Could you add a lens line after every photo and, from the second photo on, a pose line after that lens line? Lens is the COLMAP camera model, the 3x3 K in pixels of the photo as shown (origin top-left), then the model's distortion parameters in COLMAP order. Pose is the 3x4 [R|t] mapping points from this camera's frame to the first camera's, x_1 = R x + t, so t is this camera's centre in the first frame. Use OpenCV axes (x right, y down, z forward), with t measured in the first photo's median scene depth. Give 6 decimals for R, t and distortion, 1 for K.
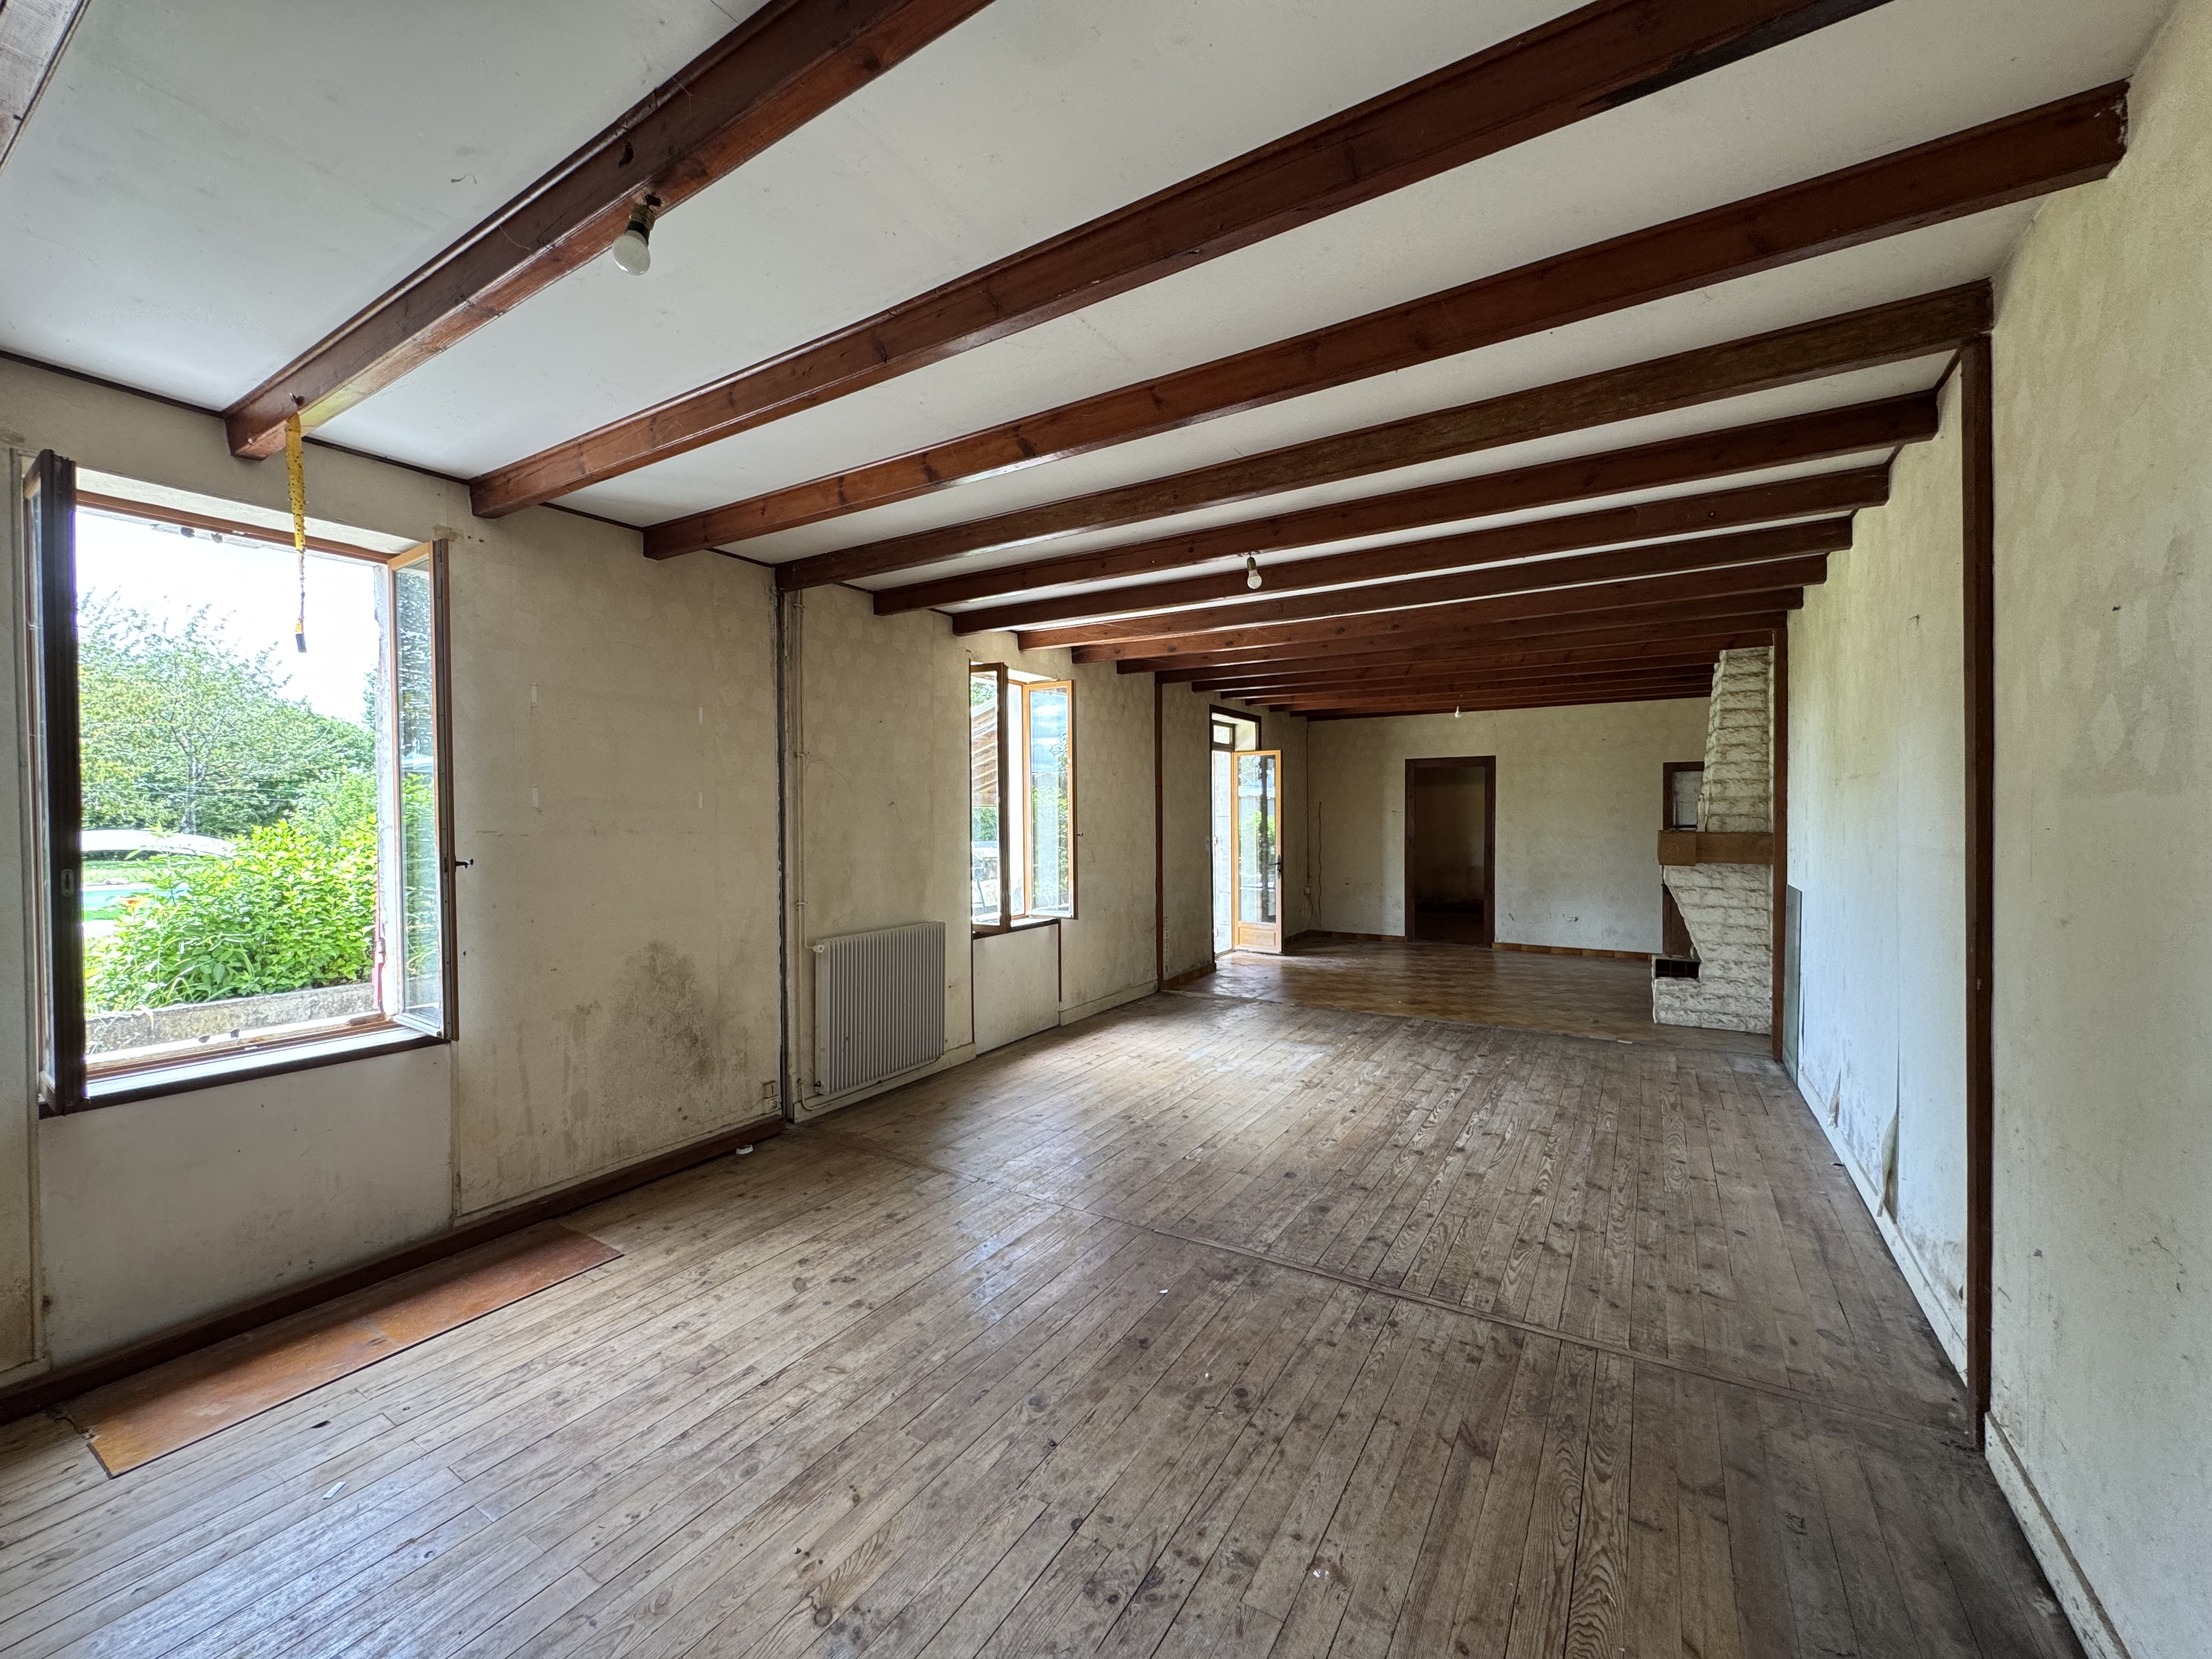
lens RADIAL K [[881.7, 0, 1108.9], [0, 881.7, 826.8], [0, 0, 1]] dist [-0.002758, 0.000180]
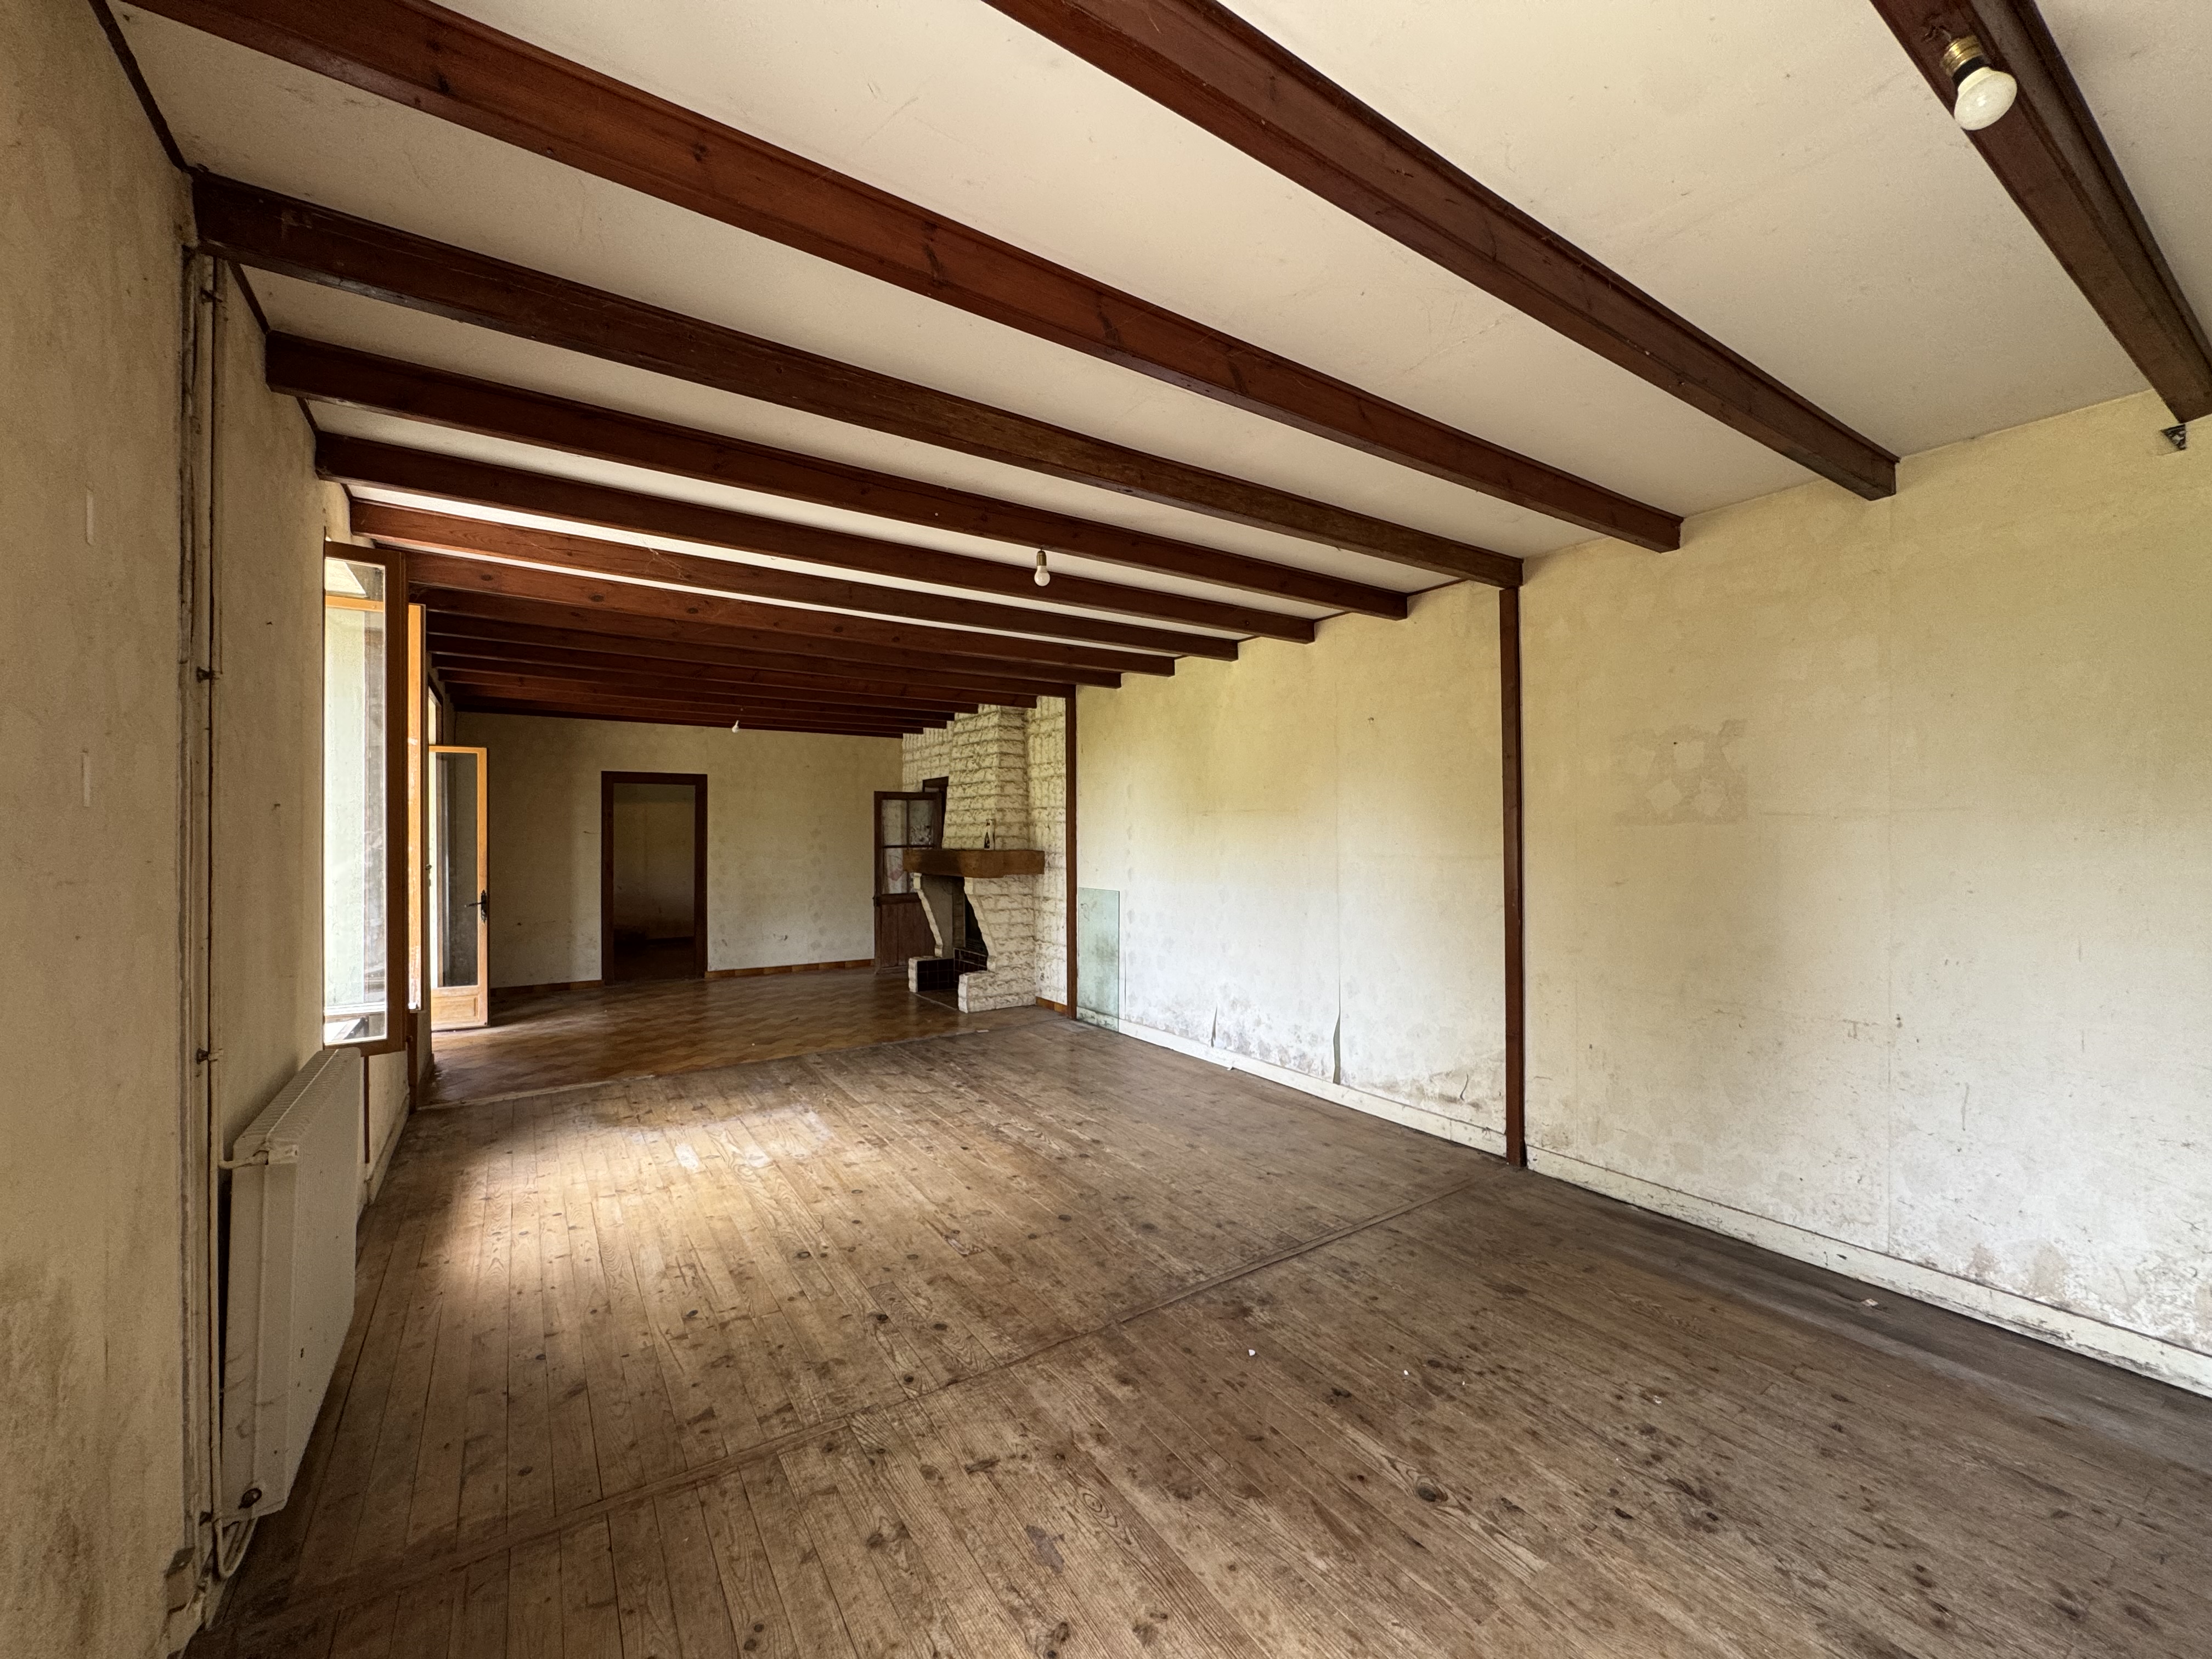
lens RADIAL K [[881.7, 0, 1099.5], [0, 881.7, 831.9], [0, 0, 1]] dist [-0.002758, 0.000180]
pose [[0.423350, 0.006366, 0.905944, -0.471635], [0.012570, 0.999838, -0.012900, -0.002425], [-0.905879, 0.016848, 0.423201, 0.420390]]
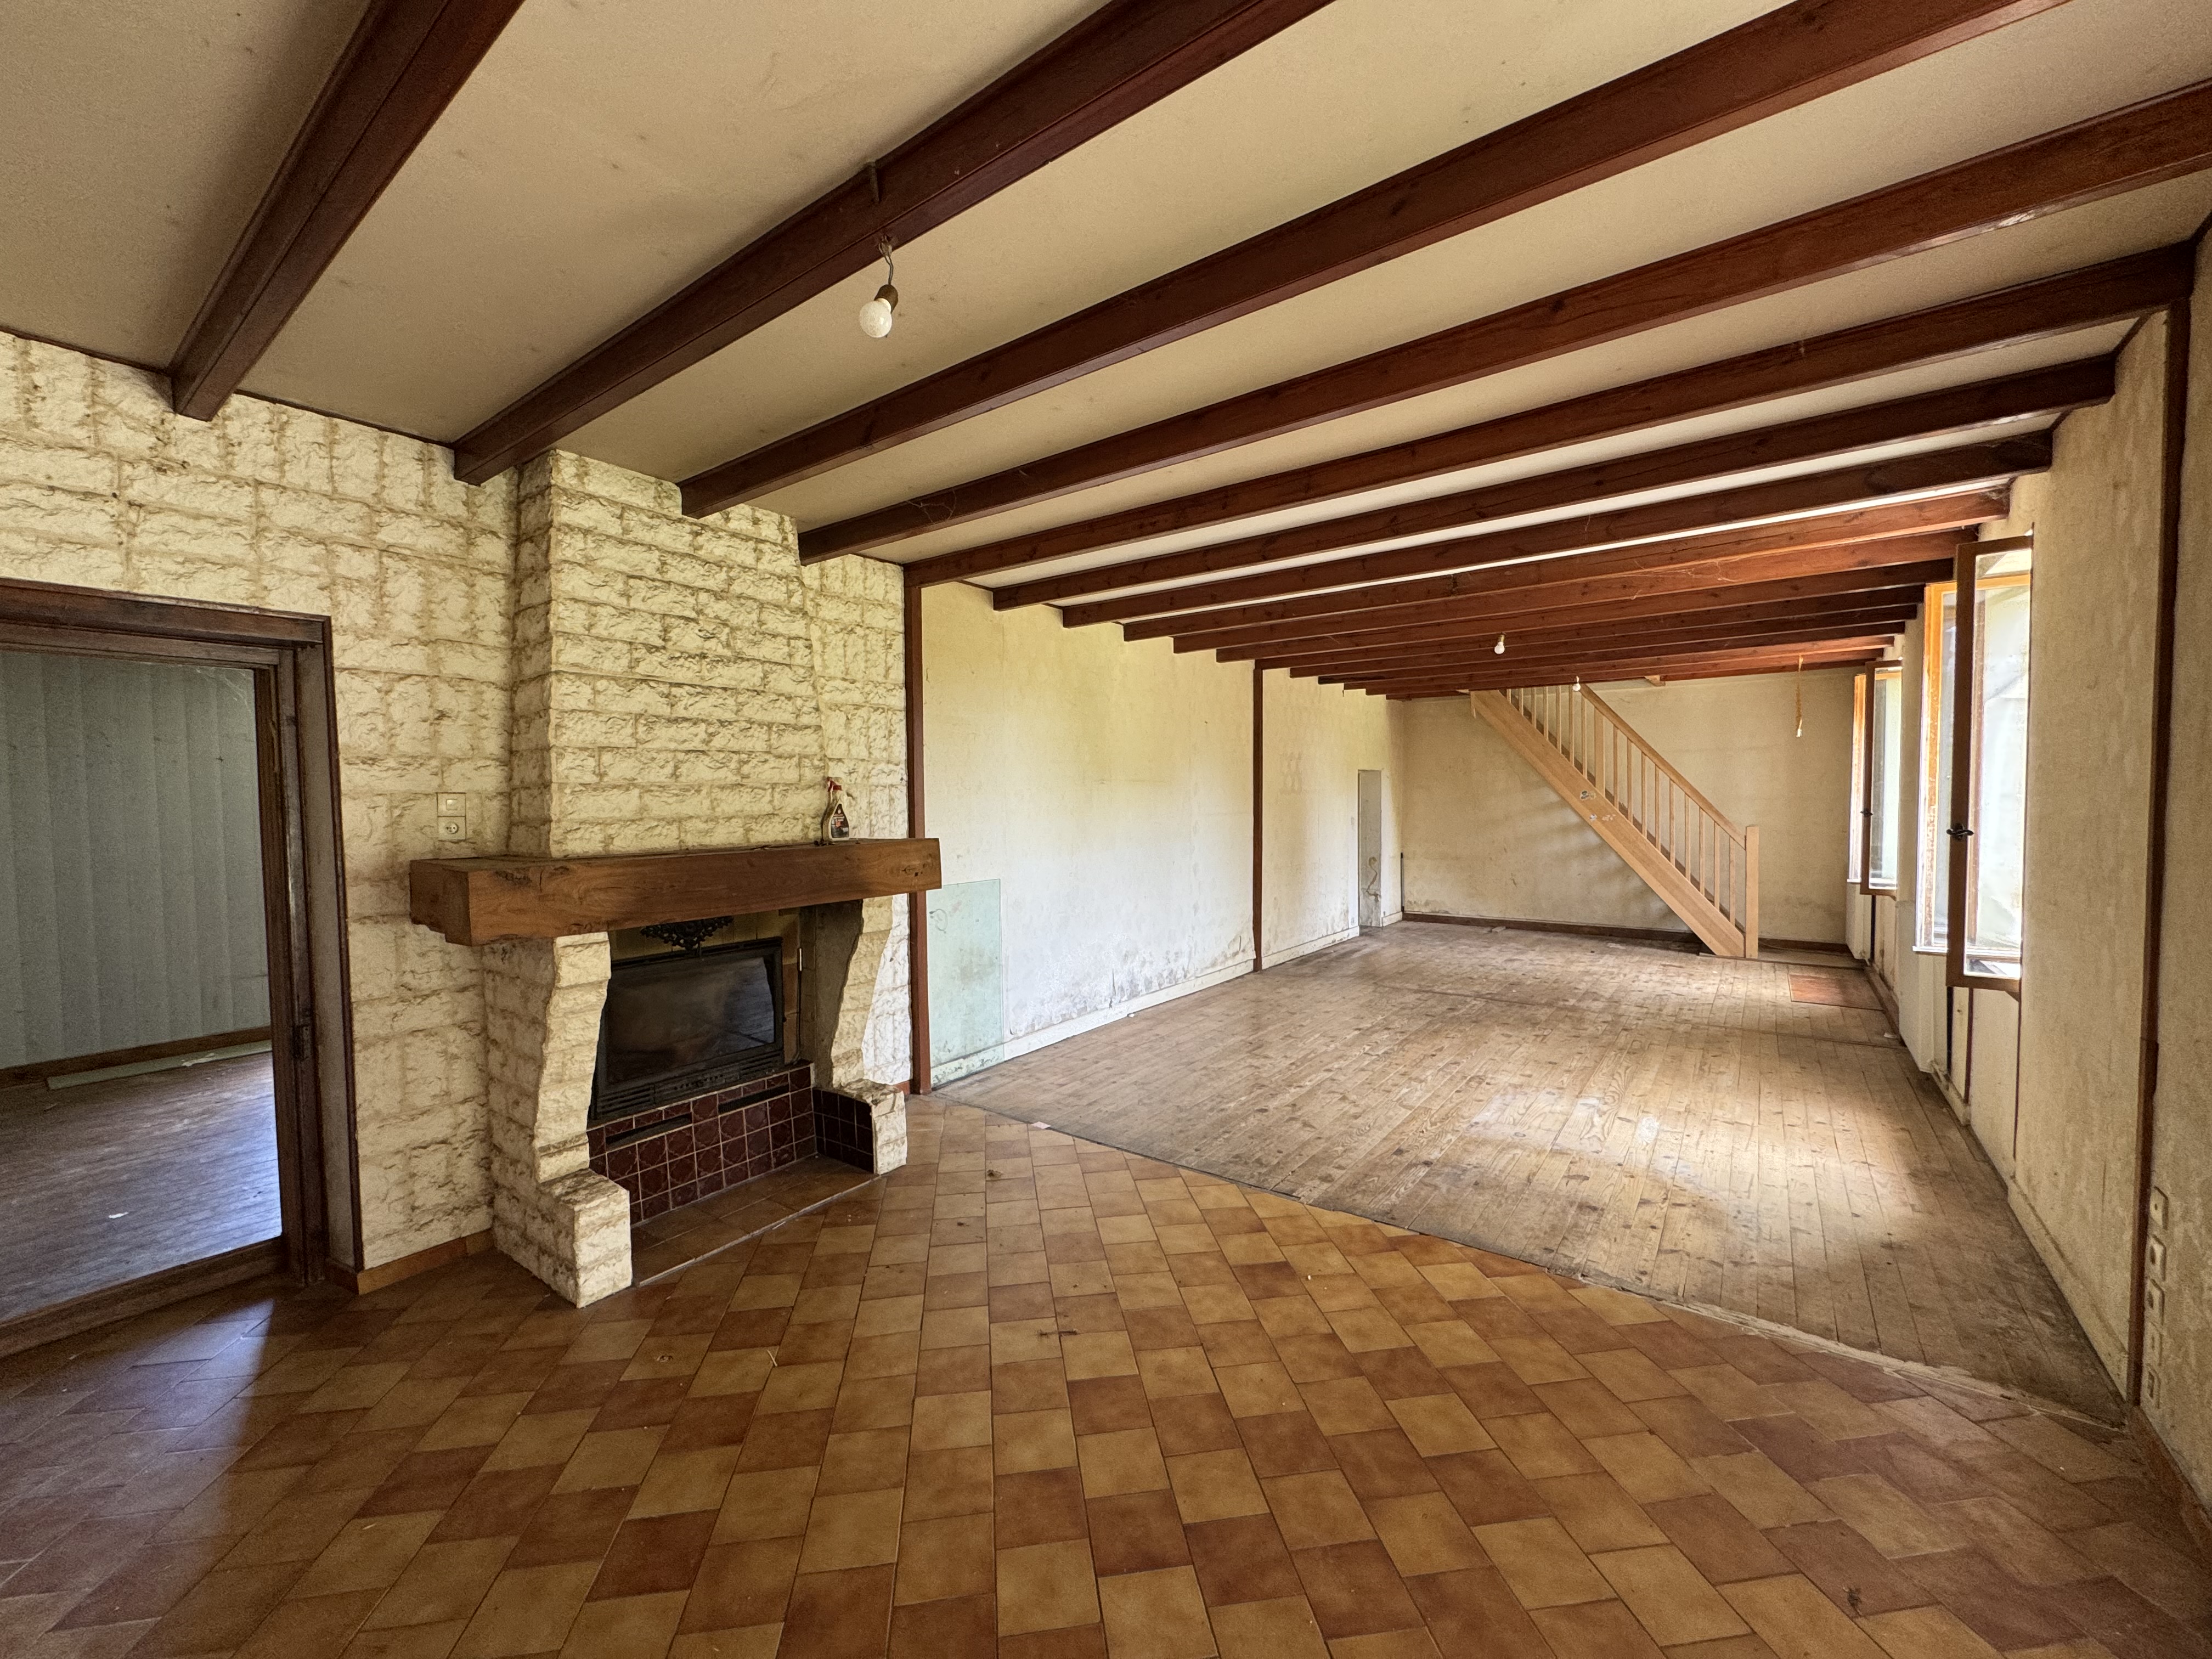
lens RADIAL K [[881.7, 0, 1108.4], [0, 881.7, 828.5], [0, 0, 1]] dist [-0.002758, 0.000180]
pose [[-0.996007, 0.013267, 0.088287, 0.540864], [0.017800, 0.998553, 0.050753, -0.037560], [-0.087486, 0.052122, -0.994801, 1.970356]]
